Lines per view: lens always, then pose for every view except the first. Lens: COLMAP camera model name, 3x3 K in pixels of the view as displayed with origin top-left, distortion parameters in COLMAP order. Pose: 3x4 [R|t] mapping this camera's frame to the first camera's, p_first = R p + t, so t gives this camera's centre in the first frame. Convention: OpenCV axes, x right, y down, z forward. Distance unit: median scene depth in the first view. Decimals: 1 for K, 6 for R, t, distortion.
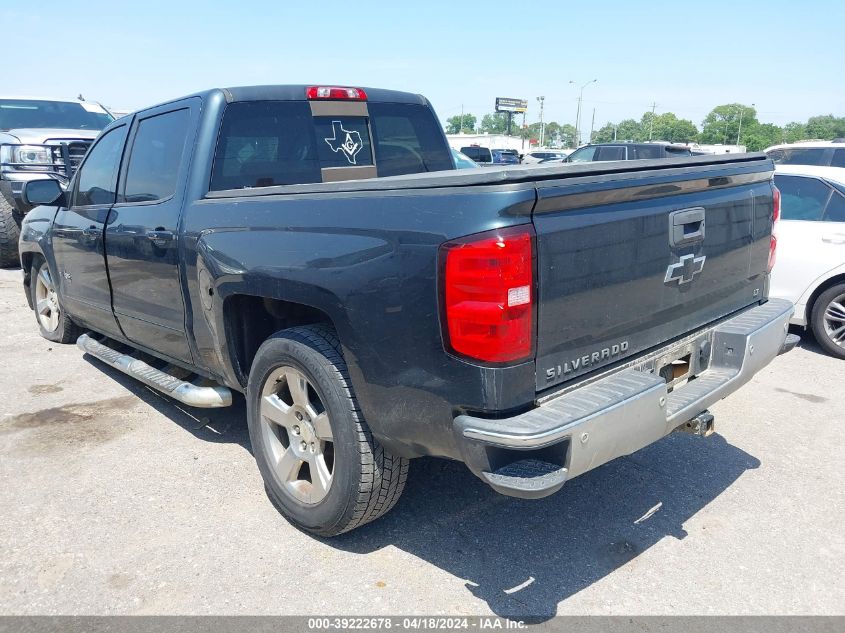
lens RADIAL K [[682.1, 0, 428.1], [0, 682.1, 312.7], [0, 0, 1]] dist [0.007992, -0.000920]
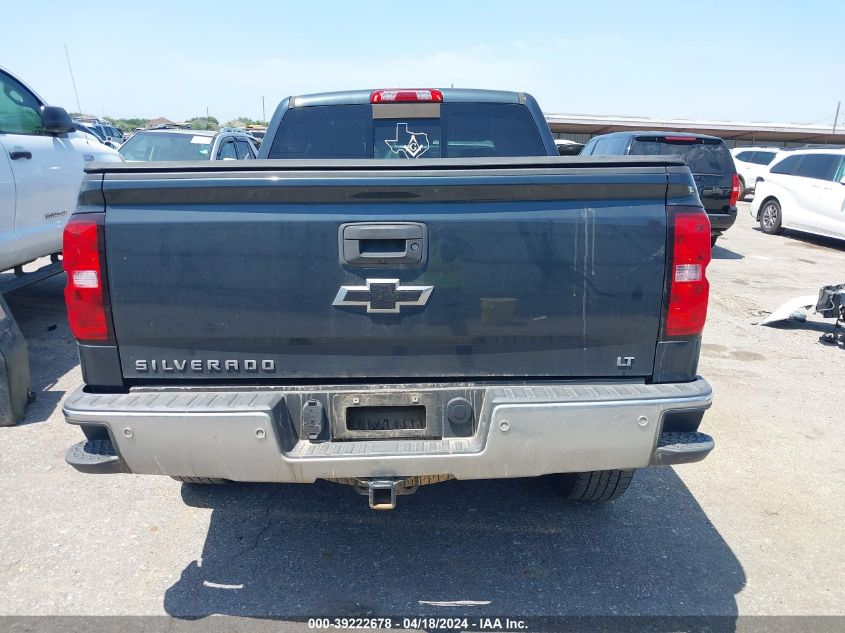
lens RADIAL K [[679.4, 0, 422.5], [0, 679.4, 316.5], [0, 0, 1]] dist [-0.001757, -0.007969]
pose [[0.722374, 0.173363, -0.669418, 0.640802], [-0.178647, 0.981987, 0.061531, -0.065810], [0.668028, 0.075141, 0.740333, 0.297042]]
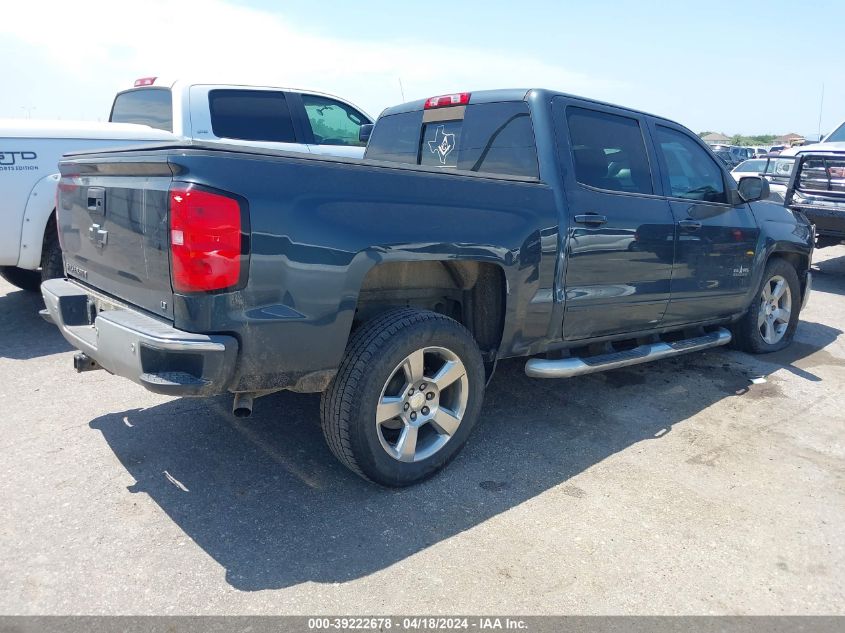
lens RADIAL K [[682.1, 0, 428.1], [0, 682.1, 312.7], [0, 0, 1]] dist [0.007992, -0.000920]
pose [[-0.051484, 0.218022, -0.974585, 1.069635], [-0.252883, 0.941228, 0.223919, -0.244421], [0.966126, 0.257984, 0.006676, 1.085912]]
